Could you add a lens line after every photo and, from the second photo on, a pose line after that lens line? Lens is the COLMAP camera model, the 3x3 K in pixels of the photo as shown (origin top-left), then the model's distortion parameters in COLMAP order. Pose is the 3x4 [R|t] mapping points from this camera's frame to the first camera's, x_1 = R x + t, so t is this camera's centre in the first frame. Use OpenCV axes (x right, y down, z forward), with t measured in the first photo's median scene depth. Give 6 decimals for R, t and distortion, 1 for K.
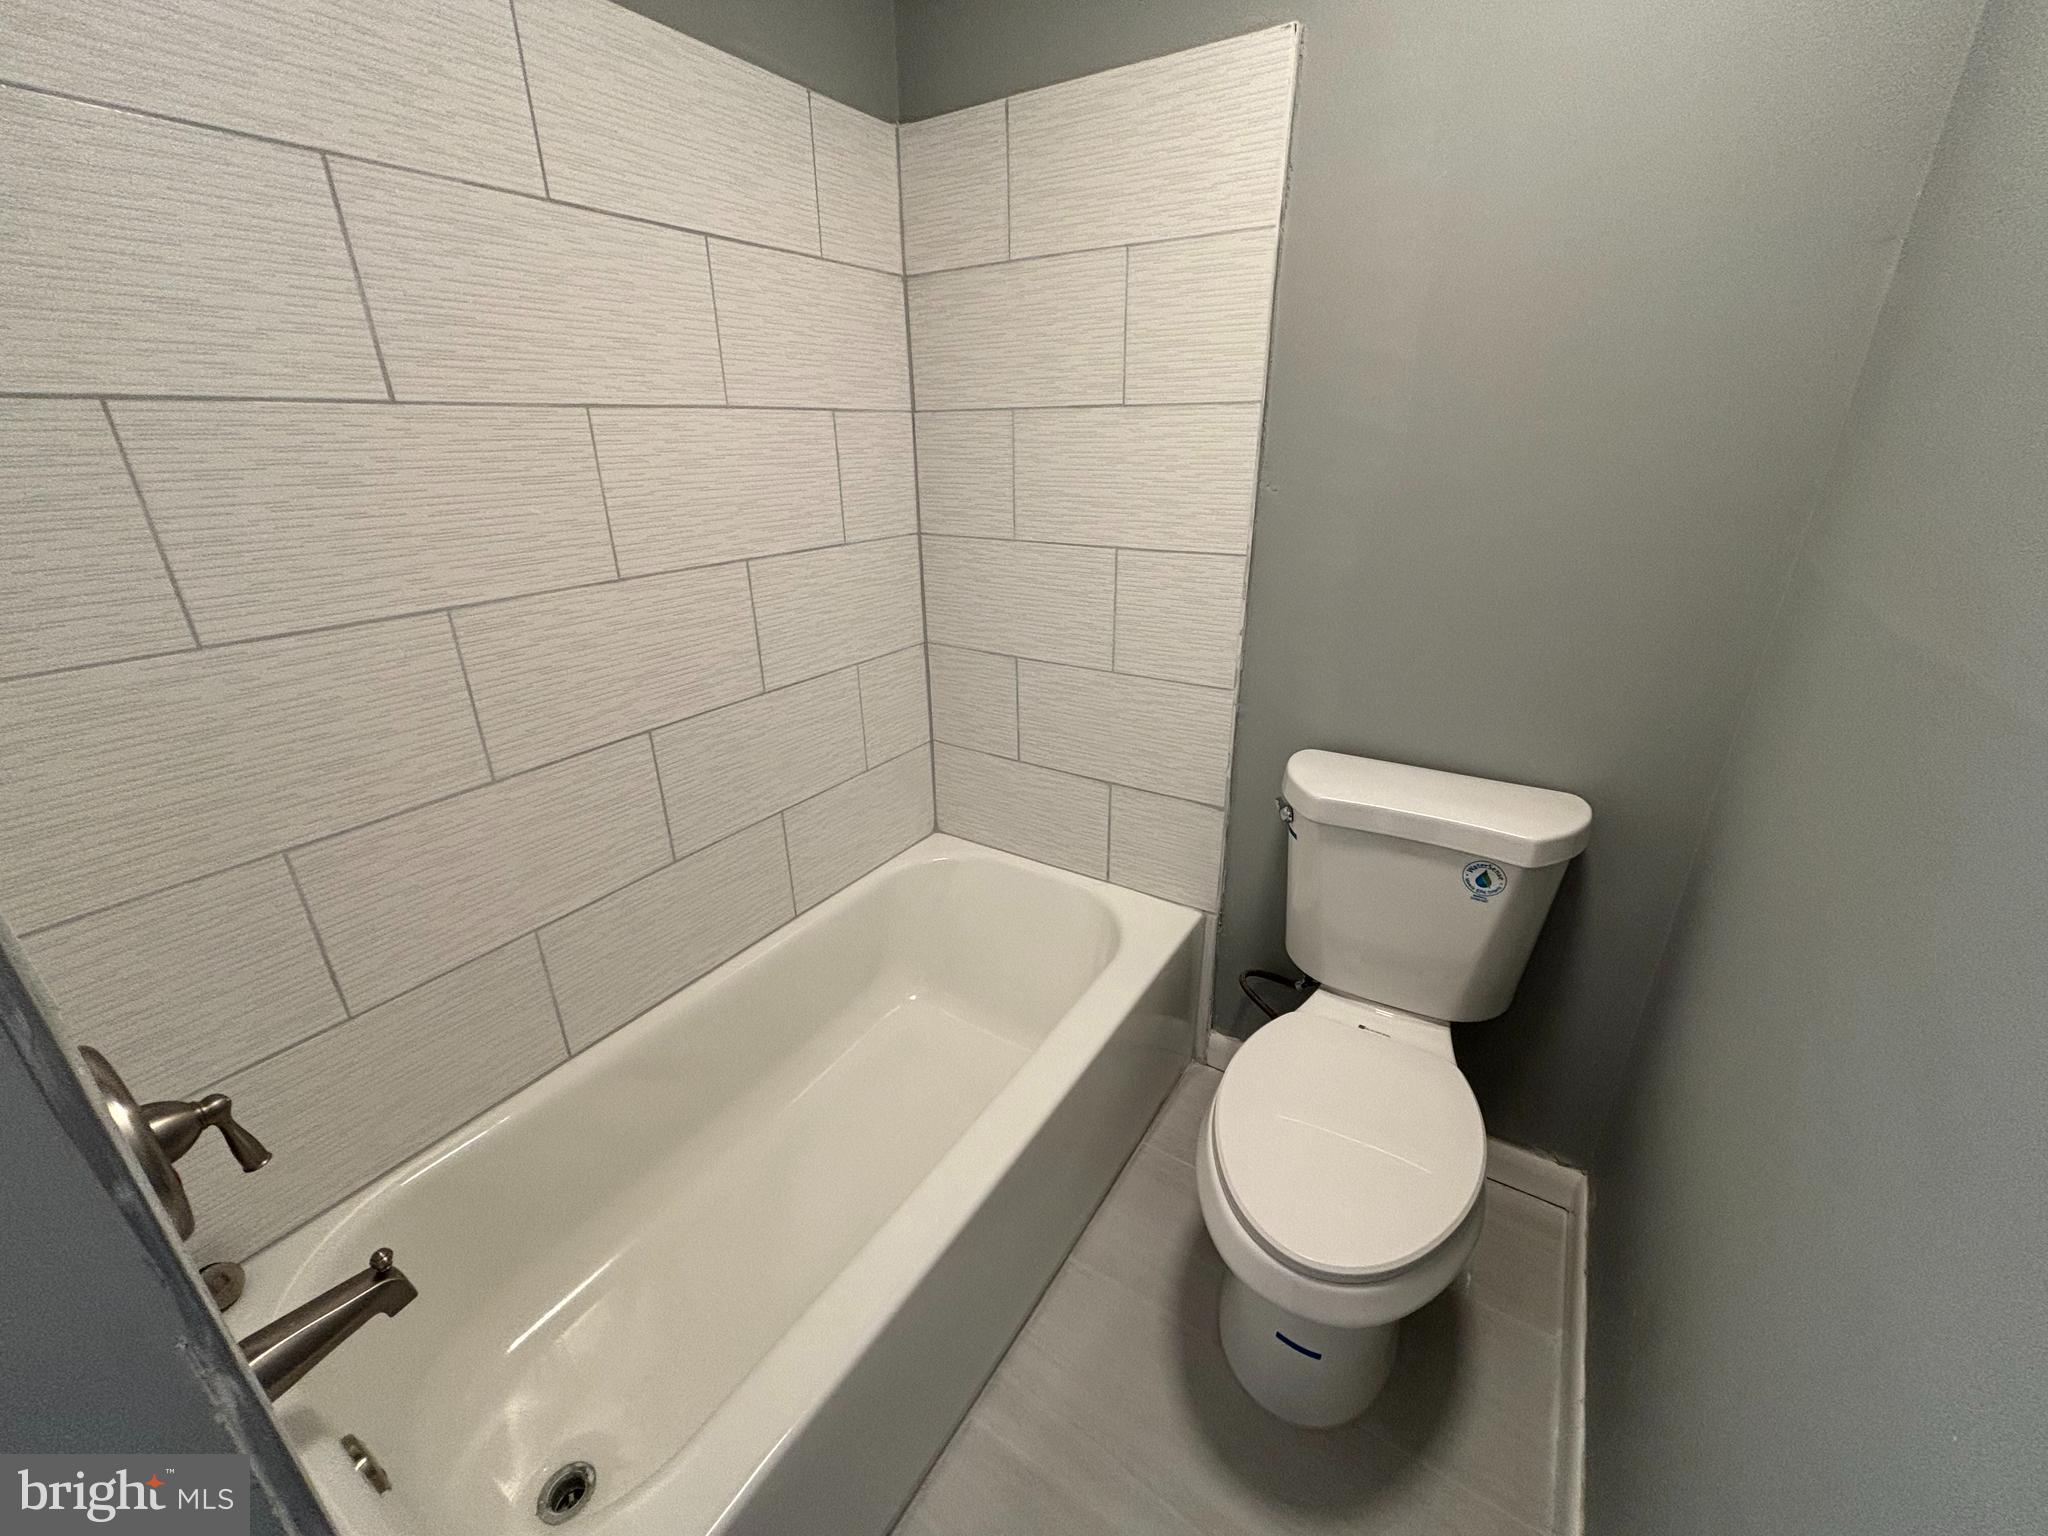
lens RADIAL K [[824.2, 0, 1025.1], [0, 824.2, 762.5], [0, 0, 1]] dist [0.020478, -0.013141]
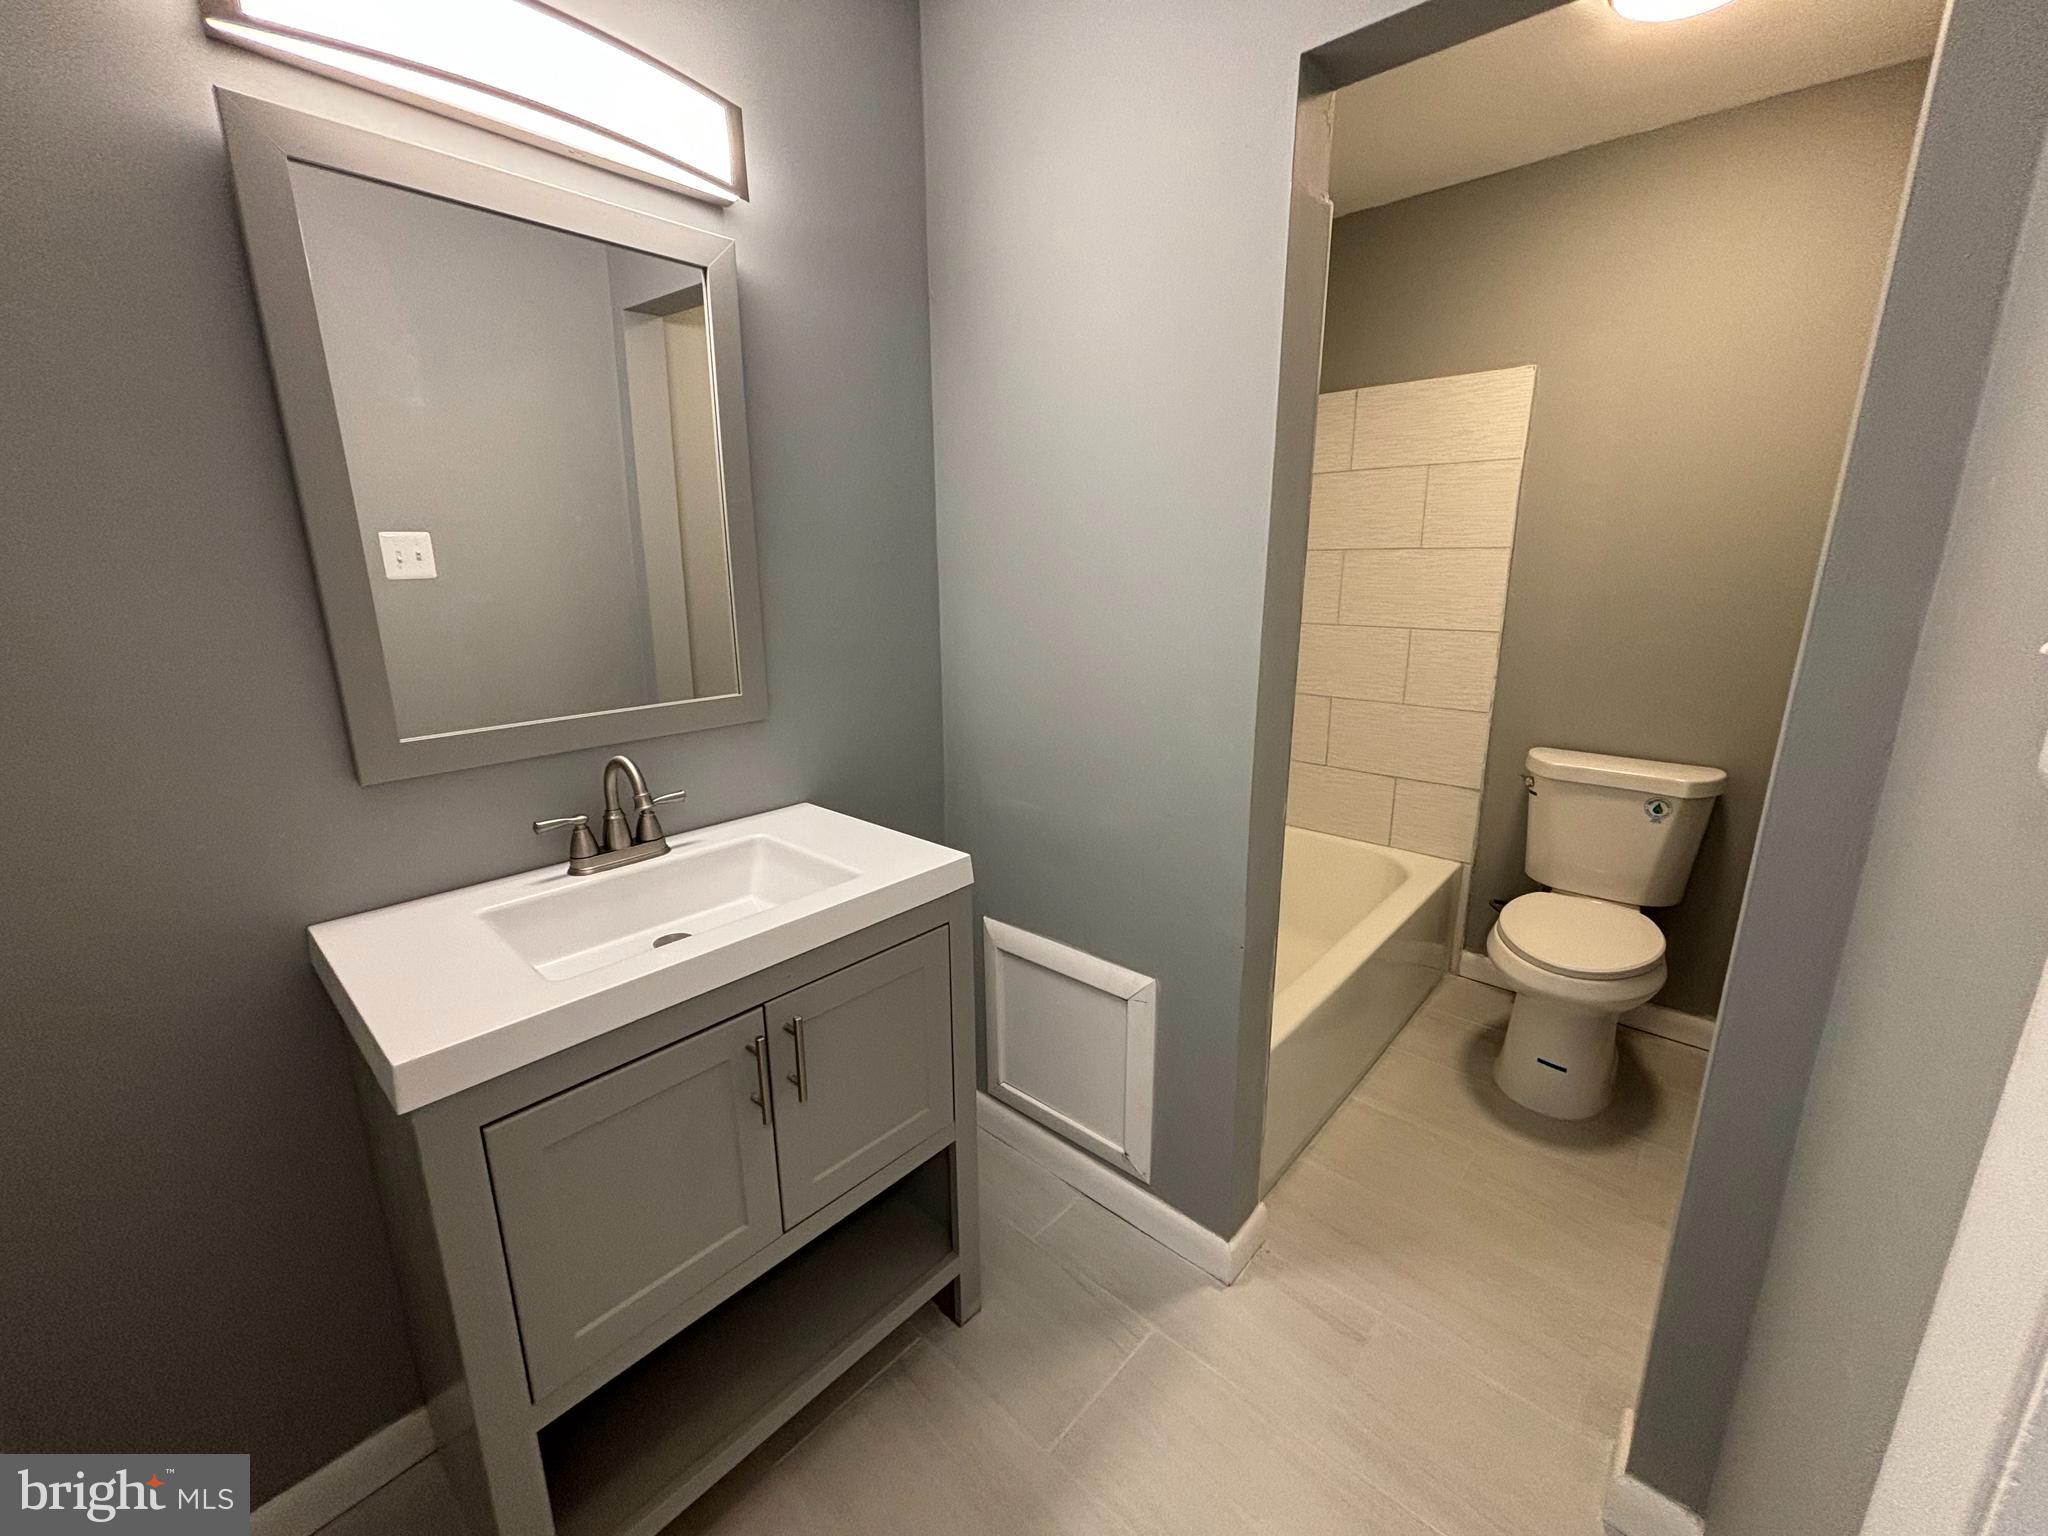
lens RADIAL K [[824.2, 0, 1025.1], [0, 824.2, 762.5], [0, 0, 1]] dist [0.020478, -0.013141]
pose [[0.983397, 0.046344, -0.175447, -0.381279], [-0.070511, 0.988453, -0.134125, 0.312406], [0.167205, 0.144269, 0.975310, -0.789142]]
